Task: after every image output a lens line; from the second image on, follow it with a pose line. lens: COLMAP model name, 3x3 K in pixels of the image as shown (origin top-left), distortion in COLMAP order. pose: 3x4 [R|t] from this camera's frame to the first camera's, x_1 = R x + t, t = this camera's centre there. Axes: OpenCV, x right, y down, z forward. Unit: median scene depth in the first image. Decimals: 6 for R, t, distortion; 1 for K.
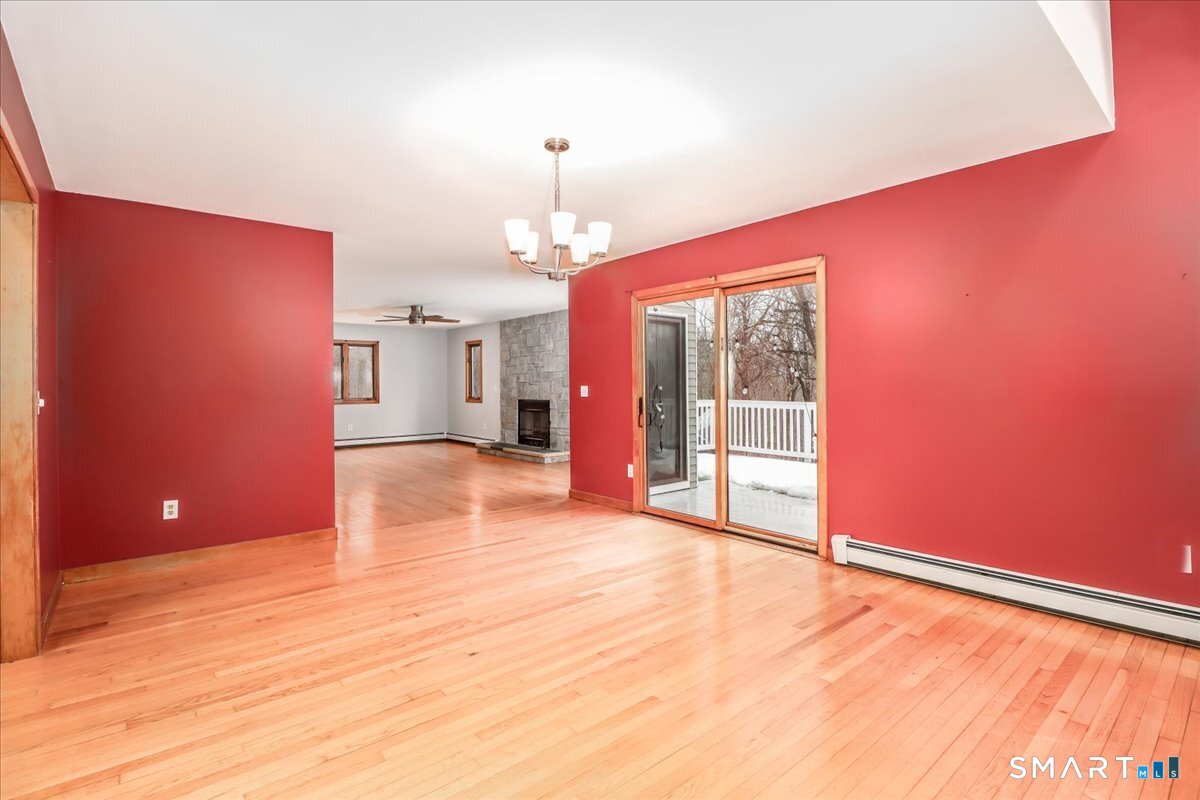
lens RADIAL K [[561.5, 0, 588.1], [0, 561.5, 383.7], [0, 0, 1]] dist [-0.002042, -0.000276]
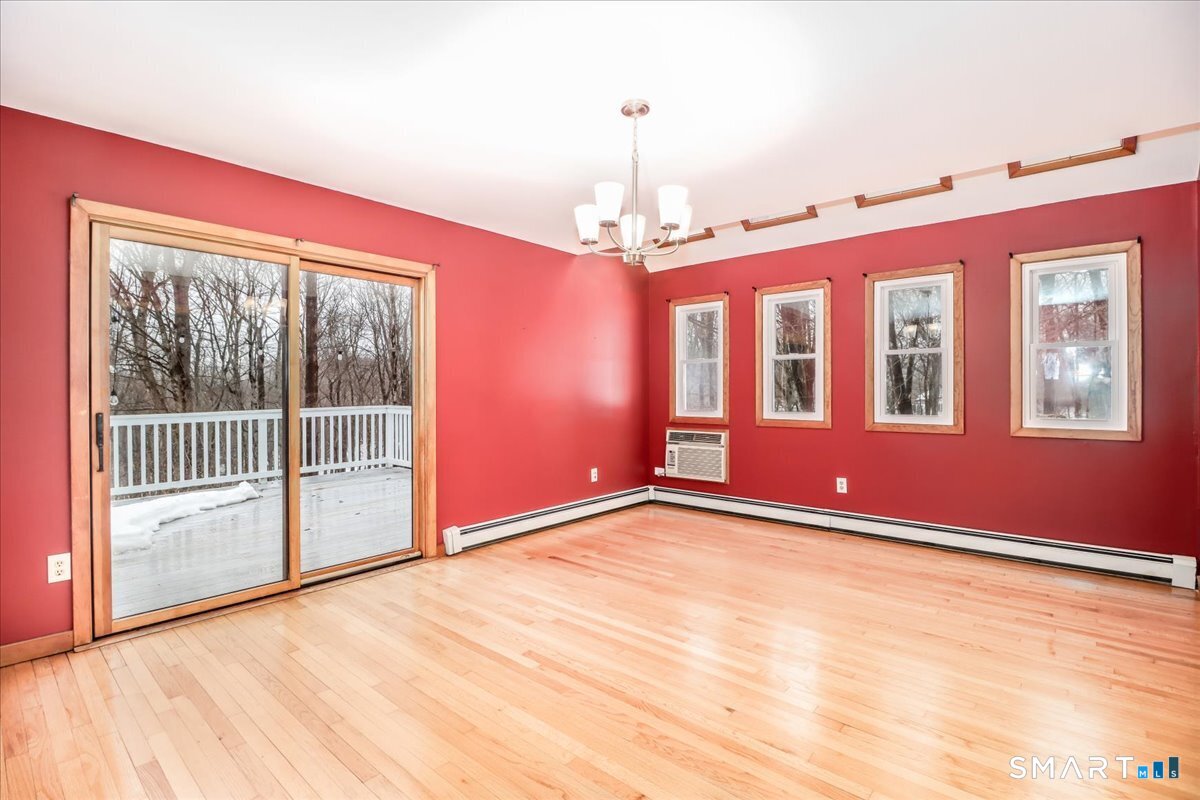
lens RADIAL K [[555.8, 0, 600.5], [0, 555.8, 391.8], [0, 0, 1]] dist [0.002004, -0.014764]
pose [[-0.164882, 0.006776, 0.986290, -0.255926], [0.000233, 0.999977, -0.006831, 0.005019], [-0.986313, -0.000897, -0.164880, 0.344362]]
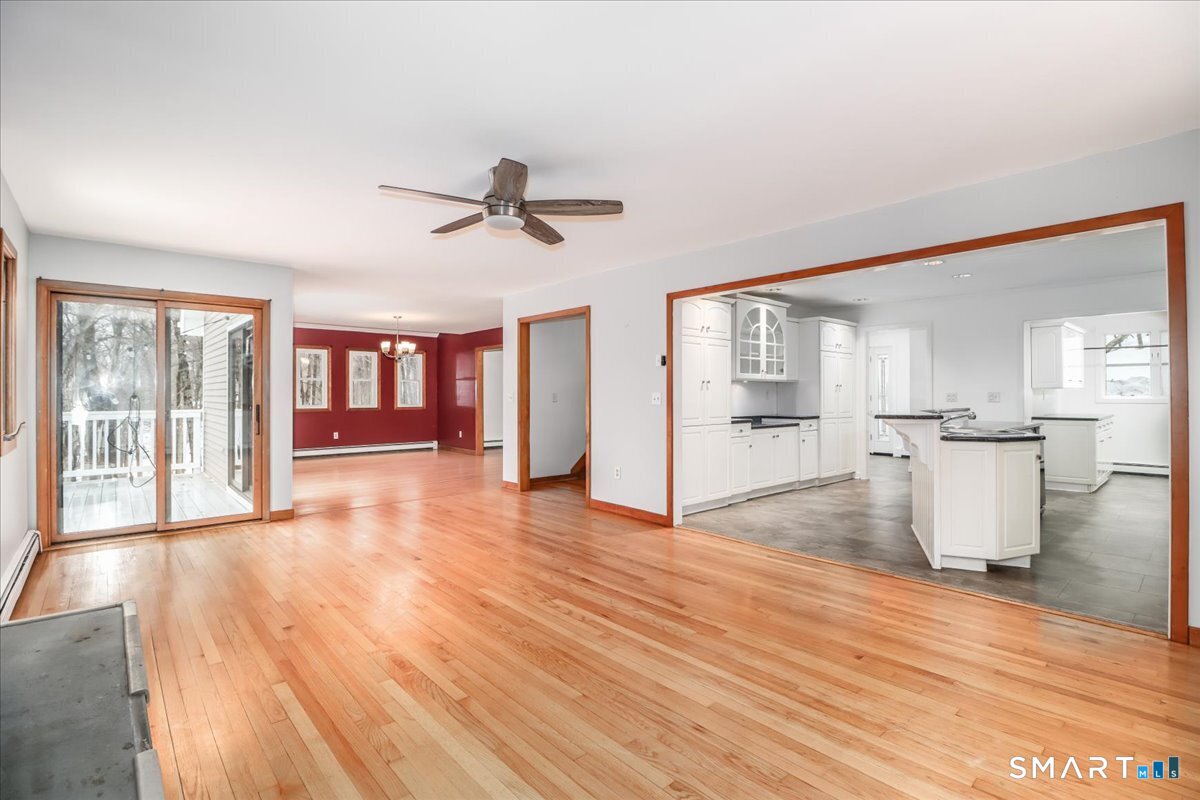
lens RADIAL K [[555.8, 0, 600.5], [0, 555.8, 391.8], [0, 0, 1]] dist [0.002004, -0.014764]
pose [[-0.999249, 0.009219, -0.037638, -0.308397], [0.009462, 0.999935, -0.006283, 0.006237], [0.037578, -0.006634, -0.999272, 1.194498]]
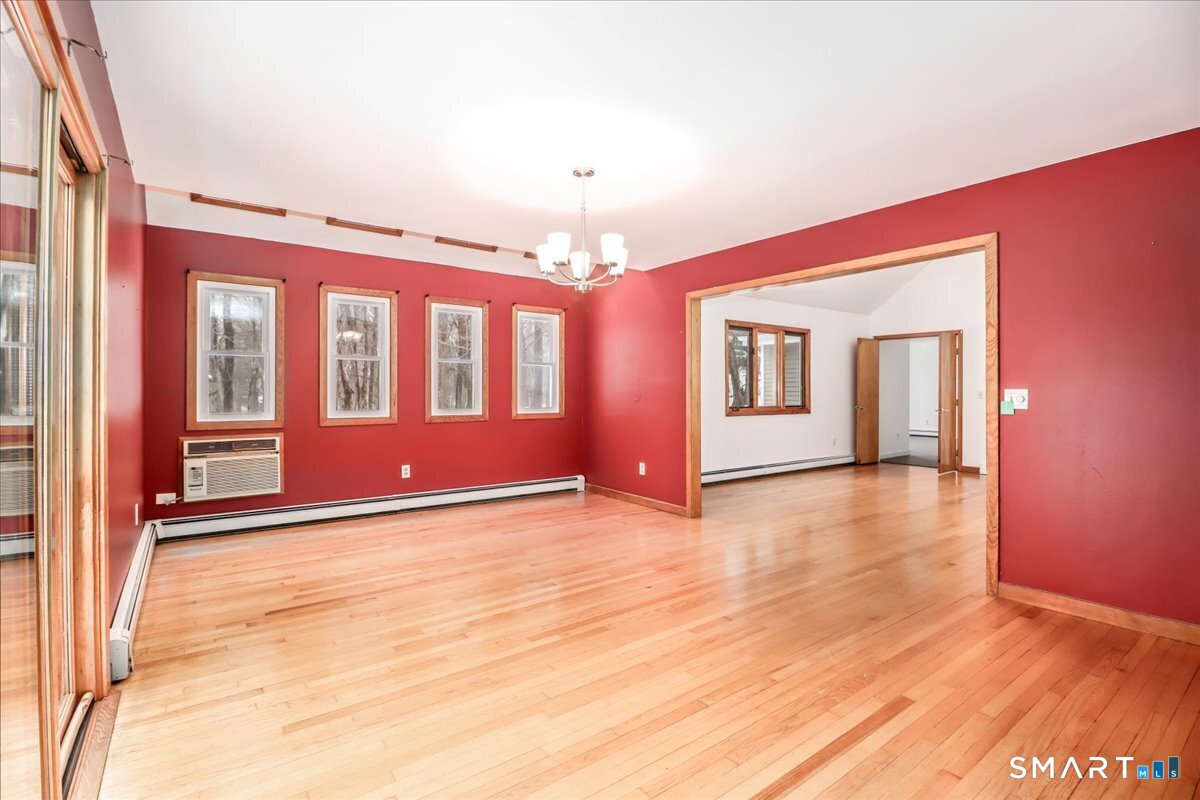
lens RADIAL K [[555.8, 0, 600.5], [0, 555.8, 391.8], [0, 0, 1]] dist [0.002004, -0.014764]
pose [[-0.998785, 0.005872, 0.048938, -0.041310], [0.005795, 0.999982, -0.001708, 0.004674], [-0.048947, -0.001423, -0.998800, 0.606018]]
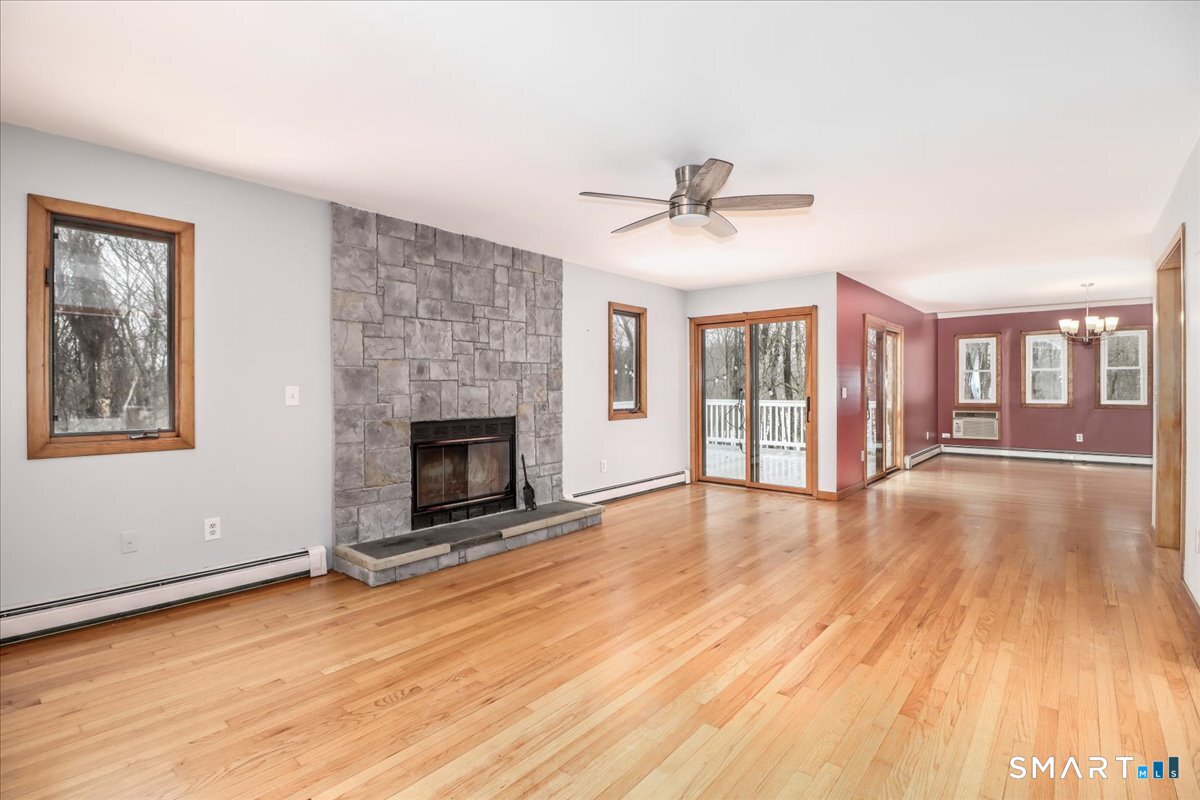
lens RADIAL K [[555.8, 0, 600.5], [0, 555.8, 391.8], [0, 0, 1]] dist [0.002004, -0.014764]
pose [[-0.167489, 0.003928, 0.985866, -0.576570], [0.002232, 0.999991, -0.003605, 0.008445], [-0.985871, 0.001596, -0.167497, 0.982446]]
